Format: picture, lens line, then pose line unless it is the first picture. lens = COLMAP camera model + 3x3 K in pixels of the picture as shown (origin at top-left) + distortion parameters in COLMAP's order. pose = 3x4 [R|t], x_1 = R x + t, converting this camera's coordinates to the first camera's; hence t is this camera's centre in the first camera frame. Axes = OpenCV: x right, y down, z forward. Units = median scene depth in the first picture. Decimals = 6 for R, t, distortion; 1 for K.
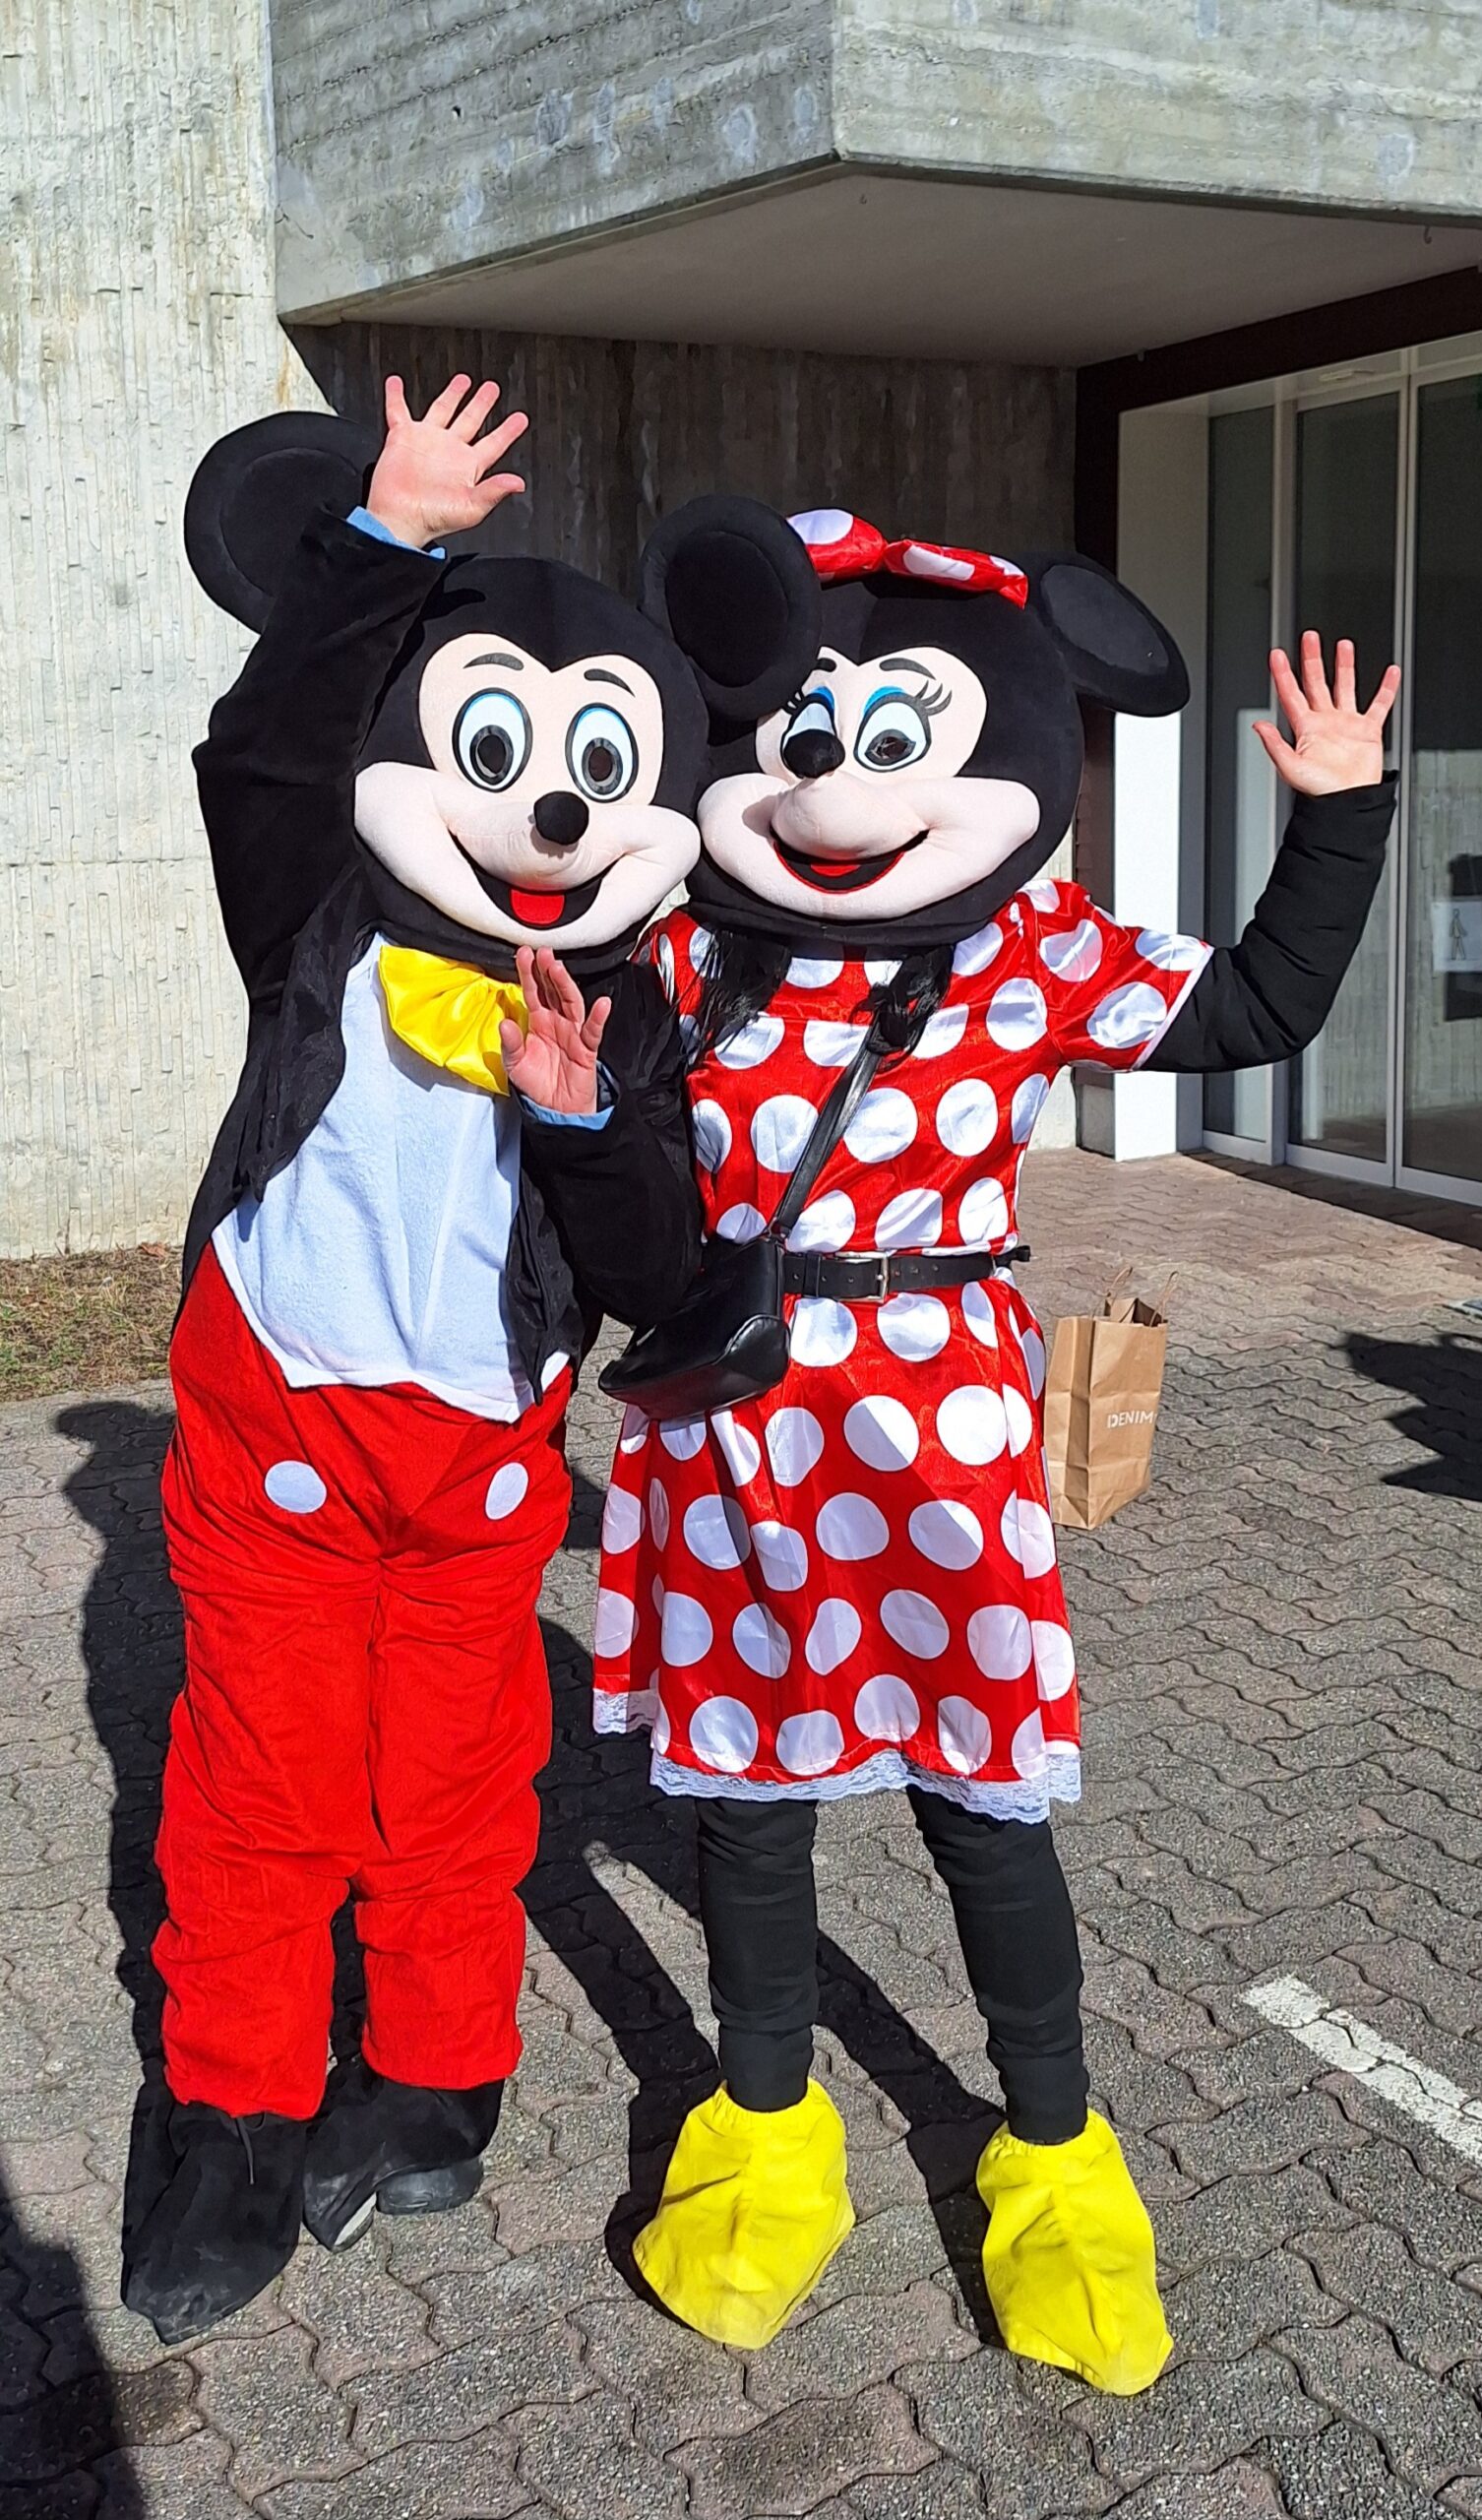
lens RADIAL K [[2378.8, 0, 705.0], [0, 2378.8, 1079.5], [0, 0, 1]] dist [0.033610, 0.000000]
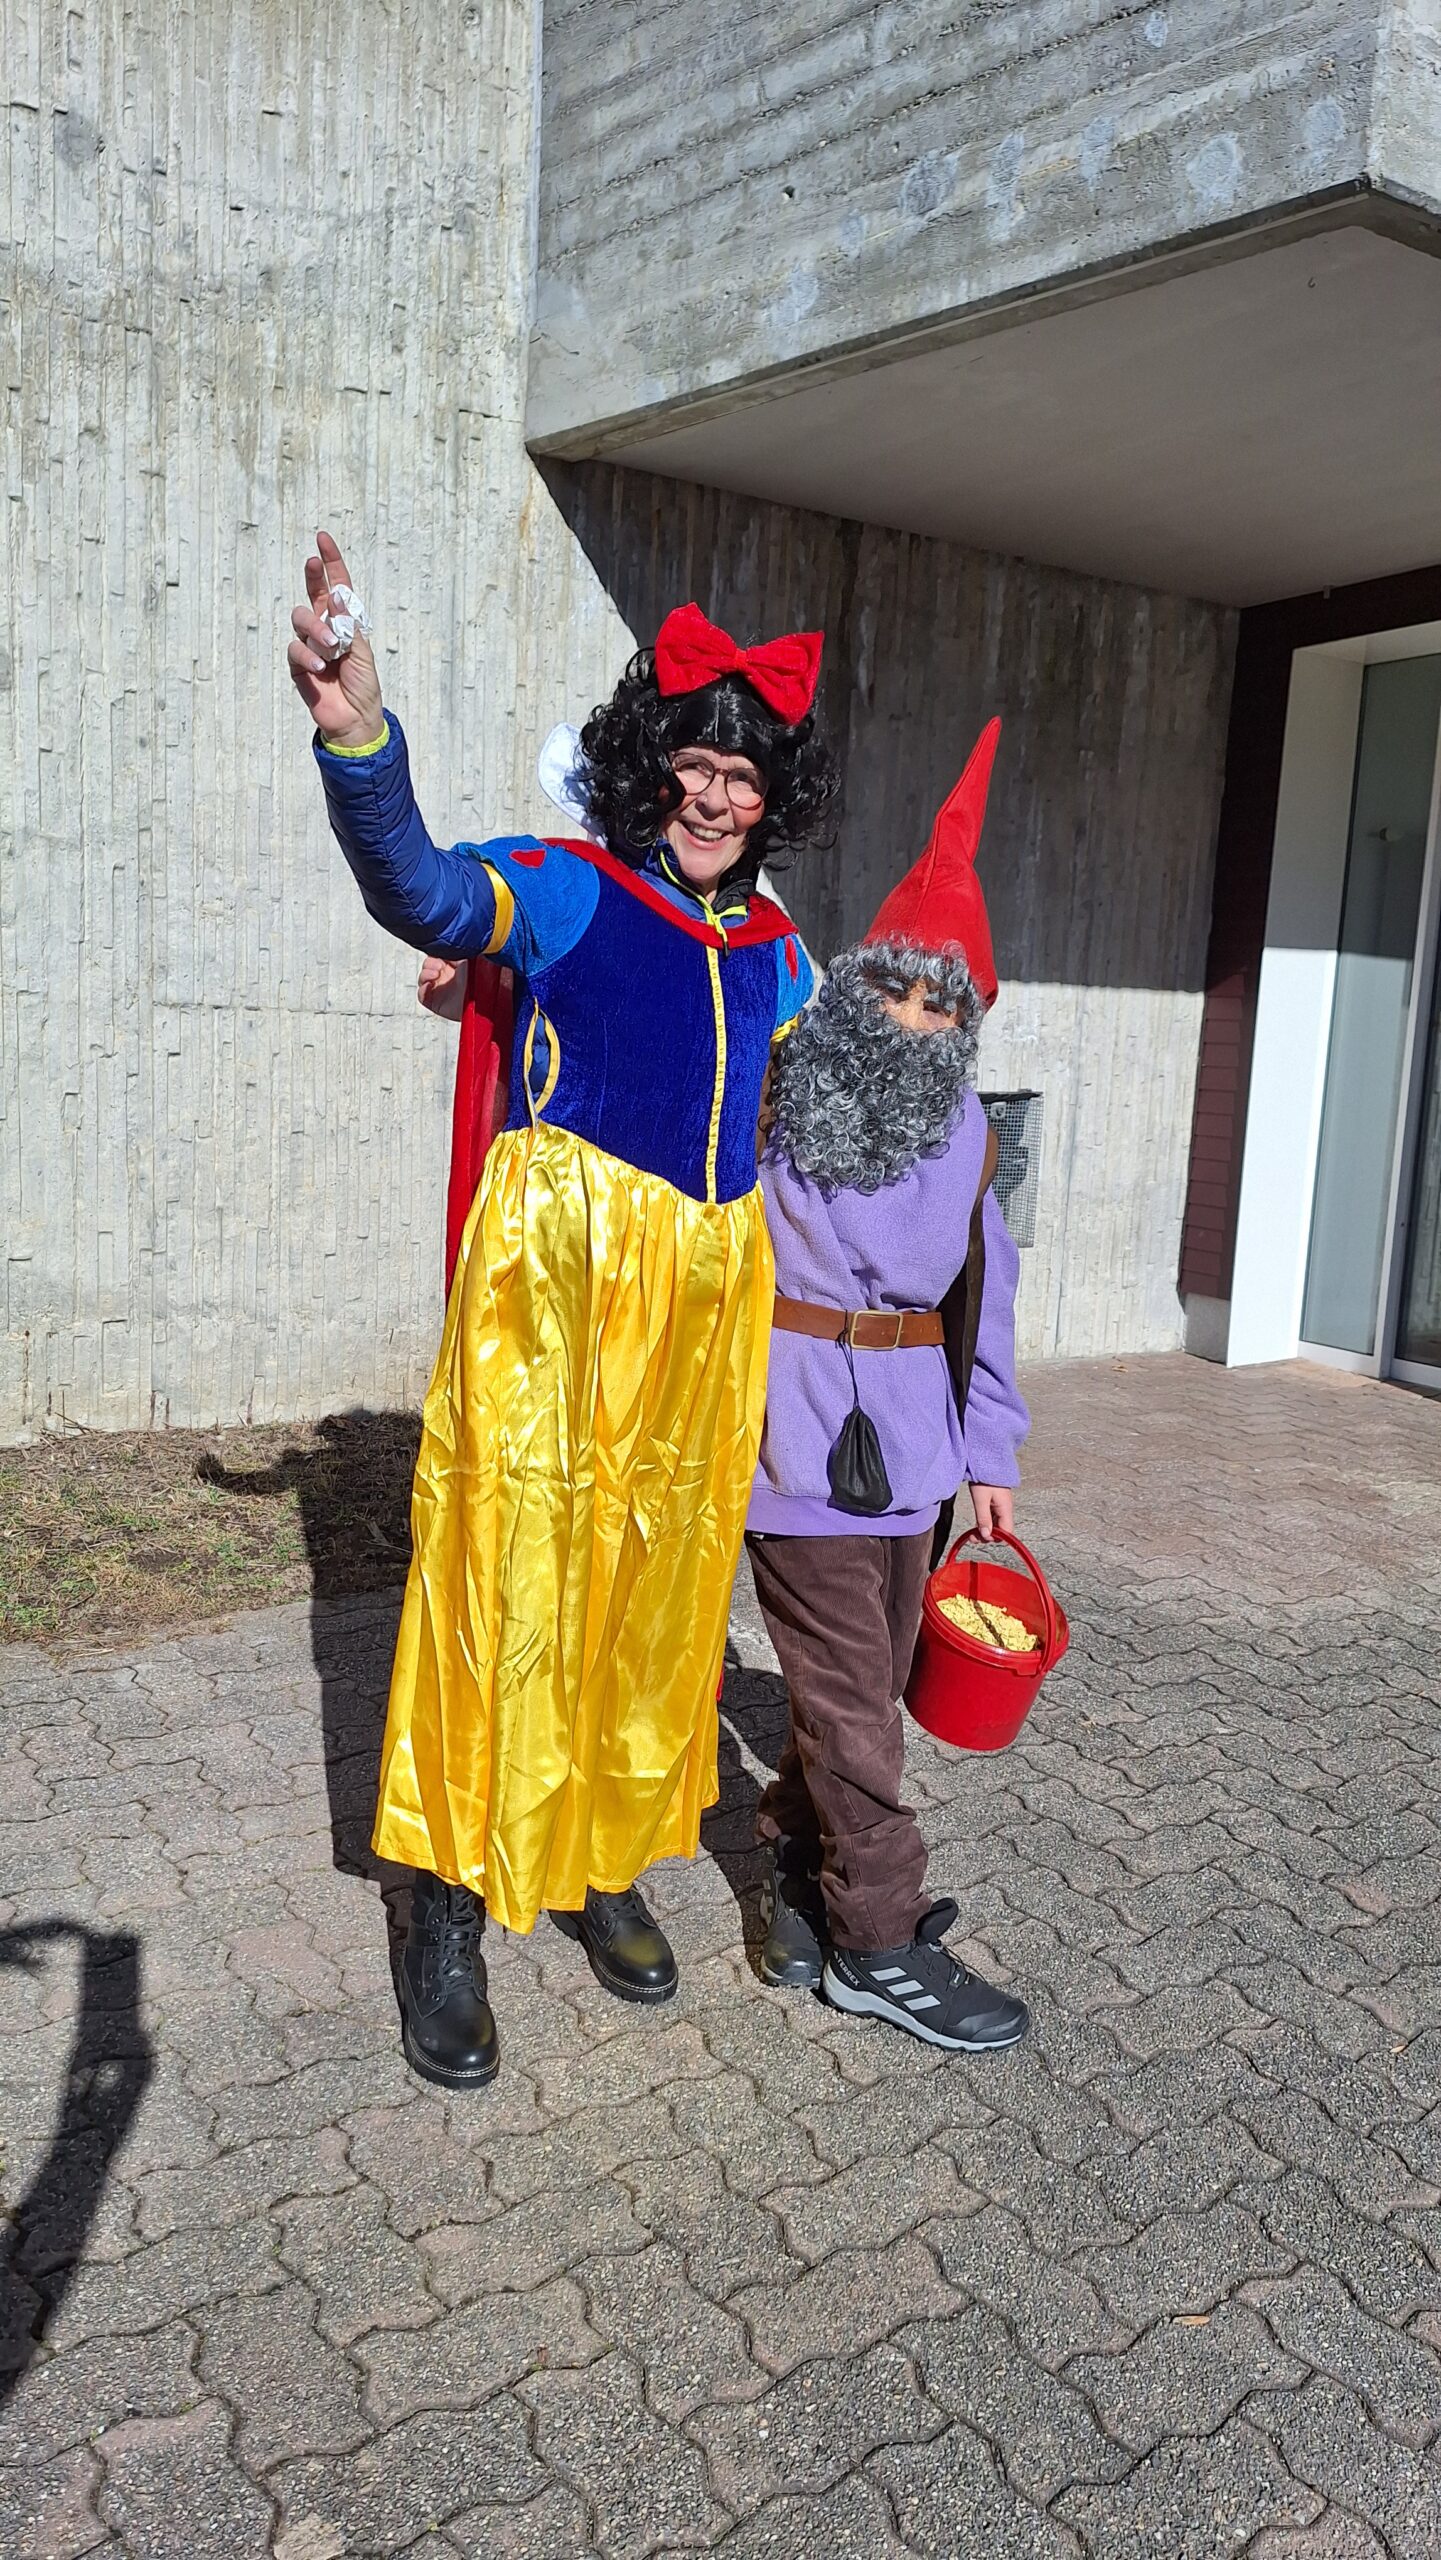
lens RADIAL K [[1756.7, 0, 720.1], [0, 1756.7, 1283.6], [0, 0, 1]] dist [0.052076, -0.058701]
pose [[0.993929, 0.047820, 0.099090, -0.156827], [-0.048509, 0.998812, 0.004548, 0.005198], [-0.098755, -0.009327, 0.995068, 0.293482]]
